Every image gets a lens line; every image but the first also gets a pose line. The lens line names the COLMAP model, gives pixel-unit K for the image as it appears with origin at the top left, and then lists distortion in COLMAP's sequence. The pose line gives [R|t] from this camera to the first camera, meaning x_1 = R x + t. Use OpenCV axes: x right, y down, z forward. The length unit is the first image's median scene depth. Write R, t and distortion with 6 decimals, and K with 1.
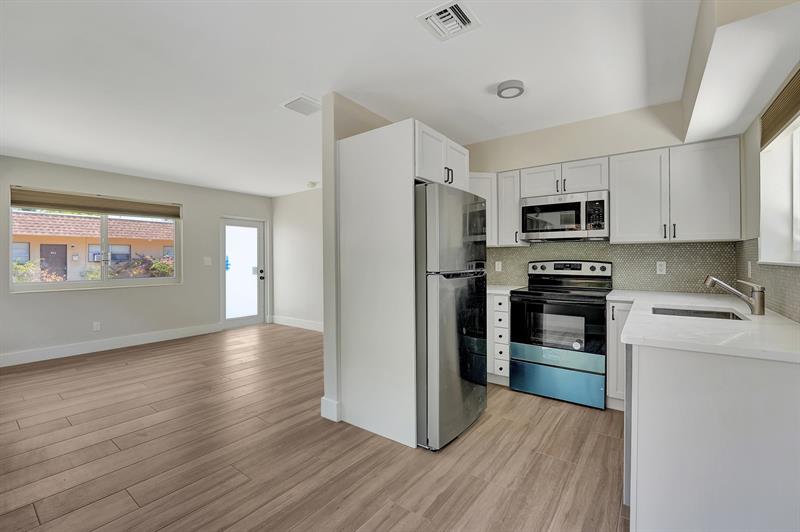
lens RADIAL K [[344.2, 0, 401.4], [0, 344.2, 262.3], [0, 0, 1]] dist [-0.000344, 0.000326]
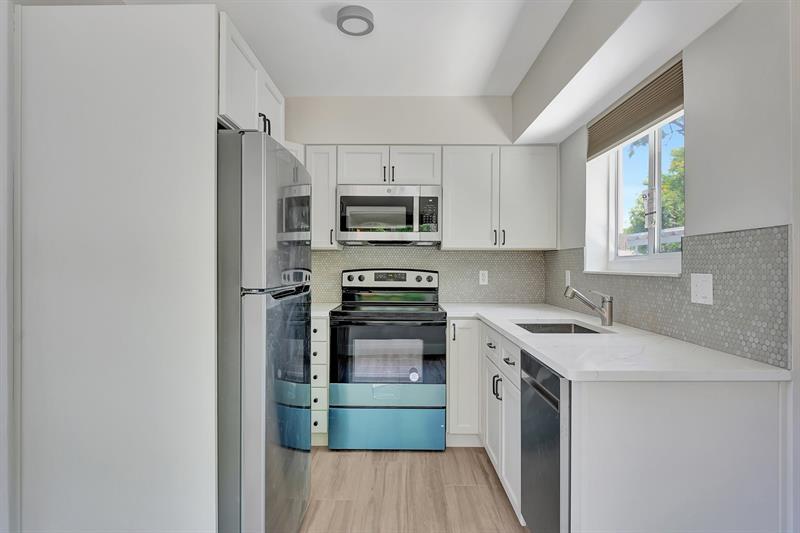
lens RADIAL K [[425.7, 0, 399.2], [0, 425.7, 266.7], [0, 0, 1]] dist [0.004188, -0.002245]
pose [[0.811551, 0.006090, 0.584249, -0.094200], [-0.000552, 0.999953, -0.009657, -0.001535], [-0.584281, 0.007514, 0.811517, 0.224634]]
